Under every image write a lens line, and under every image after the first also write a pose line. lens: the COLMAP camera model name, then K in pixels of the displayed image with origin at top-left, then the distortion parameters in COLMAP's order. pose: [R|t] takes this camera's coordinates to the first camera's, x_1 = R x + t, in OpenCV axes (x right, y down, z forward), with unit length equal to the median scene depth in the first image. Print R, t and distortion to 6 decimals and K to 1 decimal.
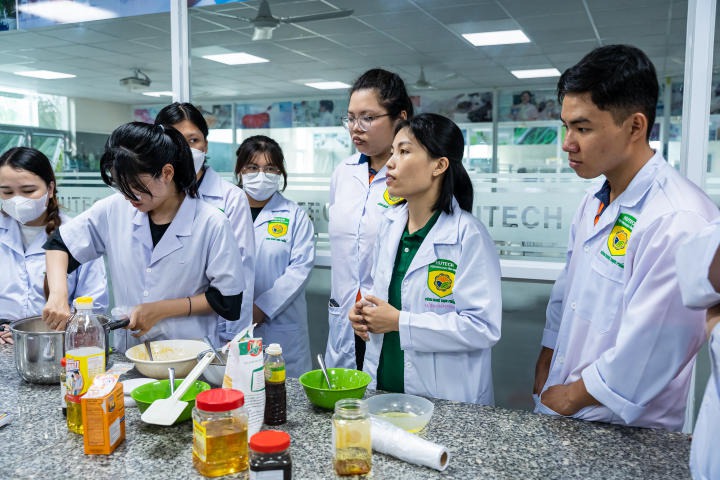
lens RADIAL K [[657.7, 0, 360.0], [0, 657.7, 240.0], [0, 0, 1]] dist [0.039196, 0.005055]
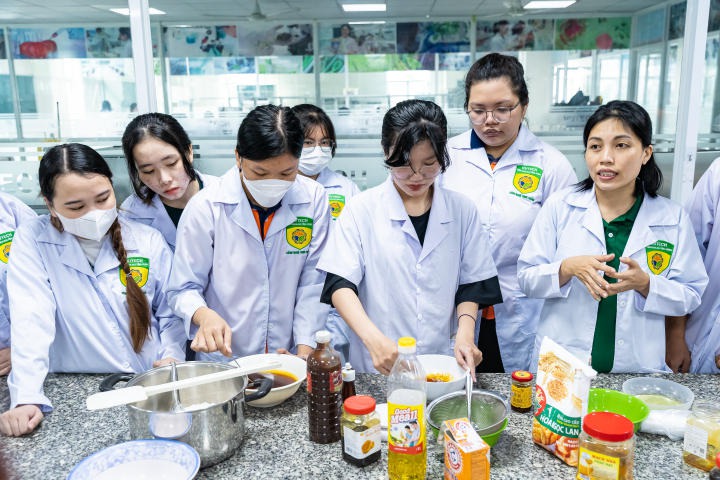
lens RADIAL K [[657.7, 0, 360.0], [0, 657.7, 240.0], [0, 0, 1]] dist [0.039196, 0.005055]
pose [[0.926812, -0.100604, 0.361798, -0.125213], [0.058210, 0.990289, 0.126251, -0.023851], [-0.370986, -0.095951, 0.923668, 0.024361]]
